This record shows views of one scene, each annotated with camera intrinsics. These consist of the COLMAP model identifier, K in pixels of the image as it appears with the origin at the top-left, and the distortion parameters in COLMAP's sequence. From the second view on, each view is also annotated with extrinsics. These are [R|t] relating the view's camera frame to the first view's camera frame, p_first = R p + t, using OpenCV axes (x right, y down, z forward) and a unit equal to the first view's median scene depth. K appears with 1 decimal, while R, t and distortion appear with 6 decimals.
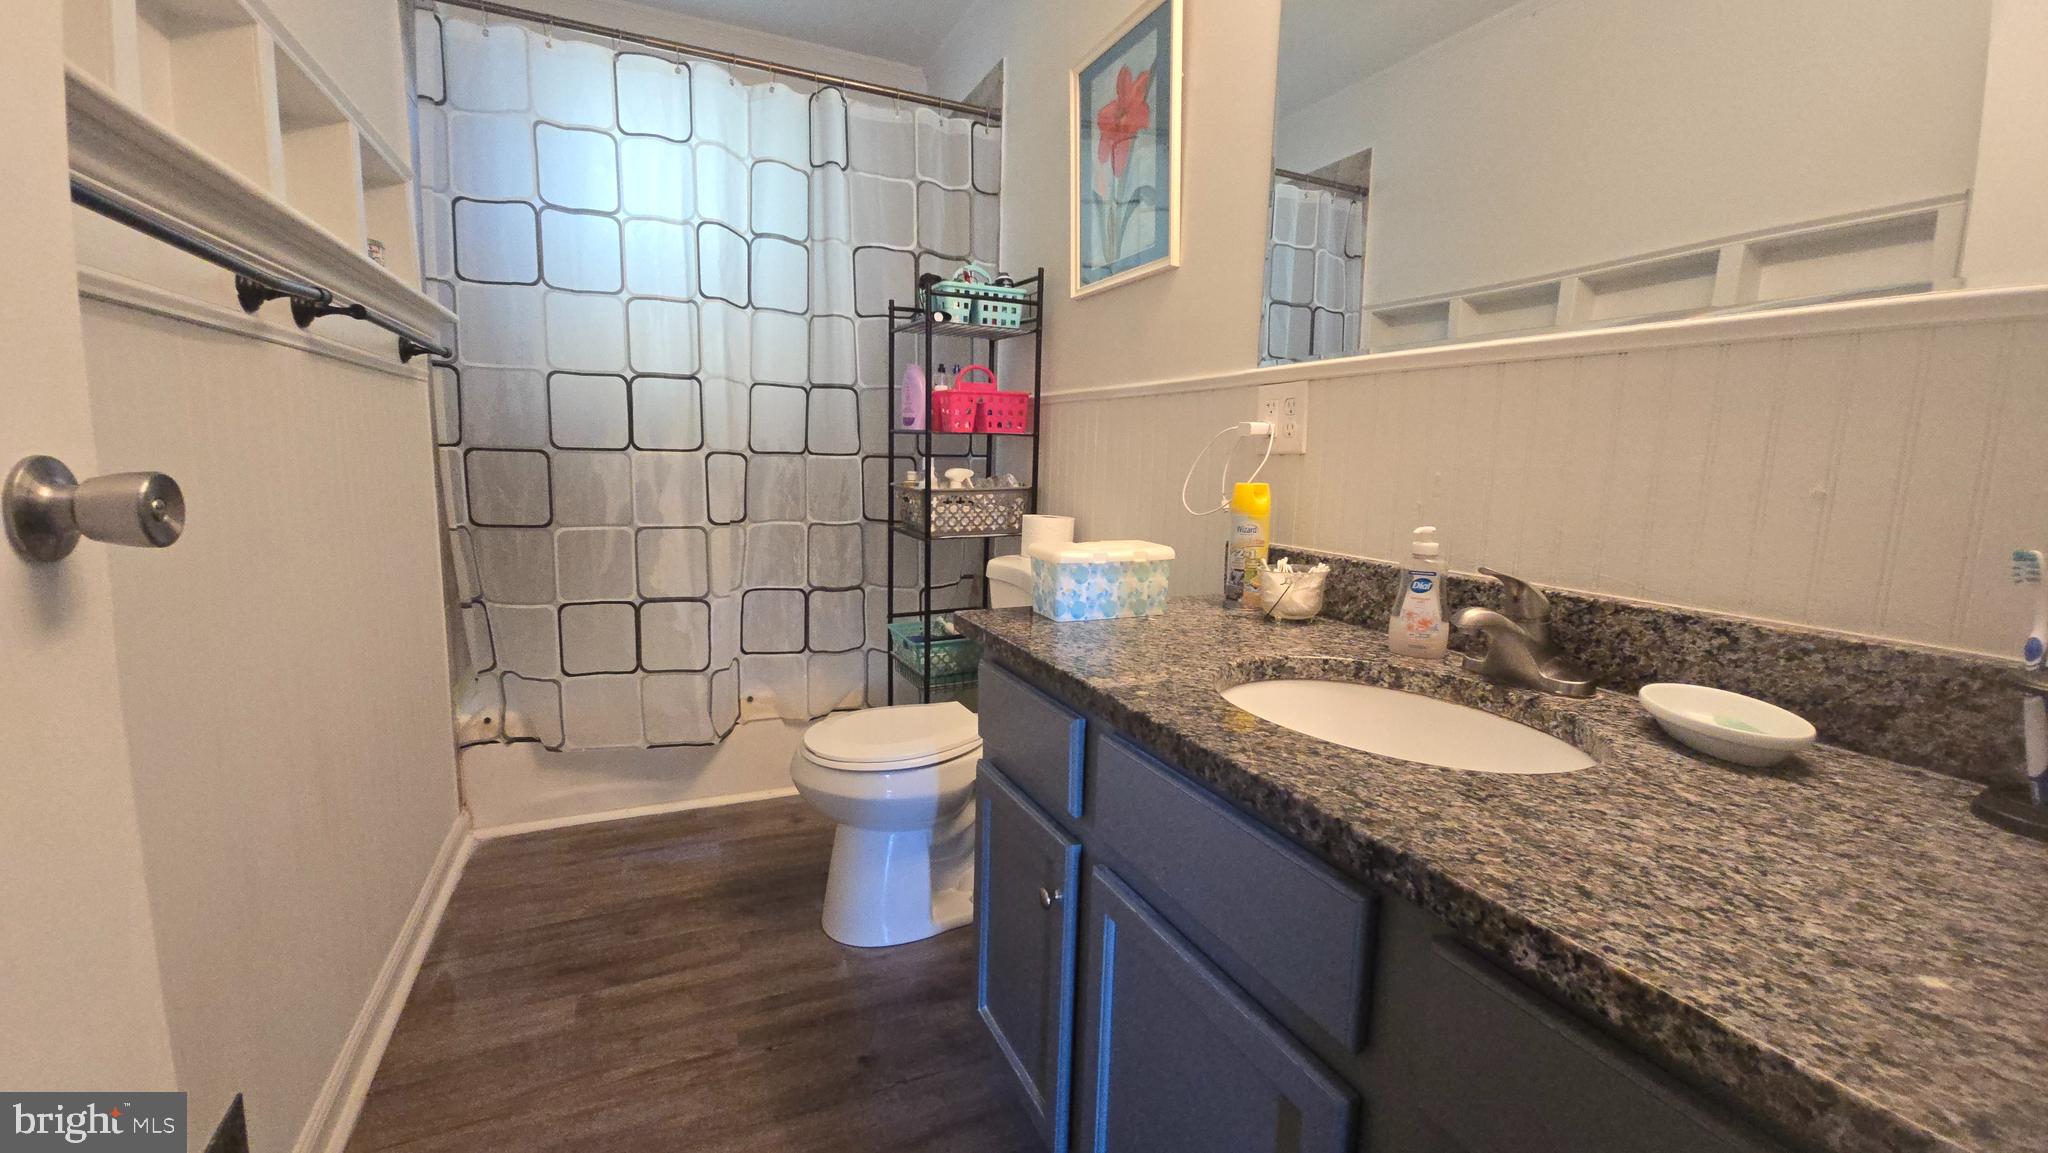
lens RADIAL K [[838.7, 0, 1022.5], [0, 838.7, 567.5], [0, 0, 1]] dist [-0.001728, -0.002433]
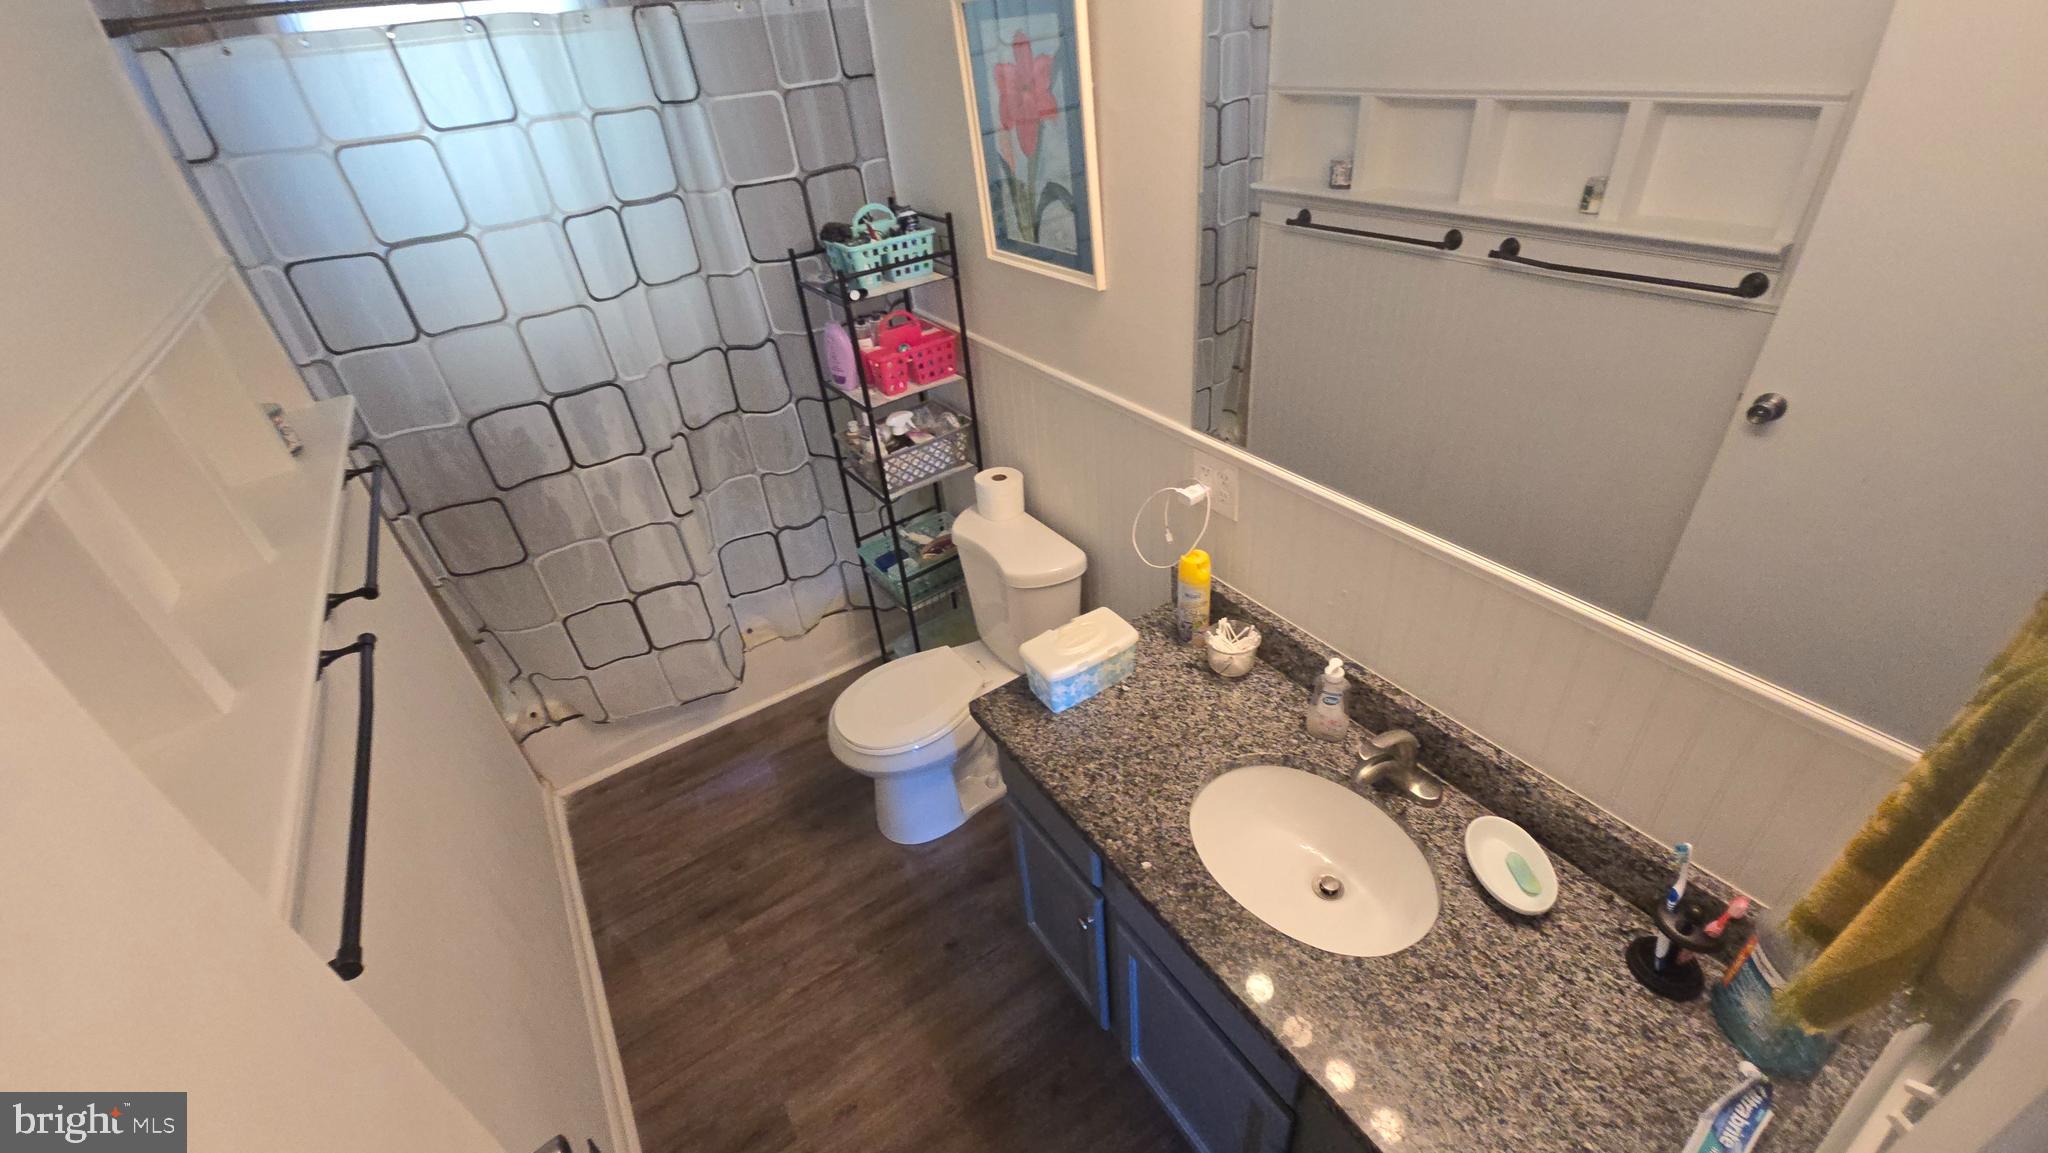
lens RADIAL K [[838.7, 0, 1022.8], [0, 838.7, 571.0], [0, 0, 1]] dist [-0.001728, -0.002433]
pose [[0.981484, -0.178843, 0.068591, -0.032891], [0.131522, 0.889568, 0.437460, -0.408950], [-0.139253, -0.420339, 0.896618, -0.027200]]
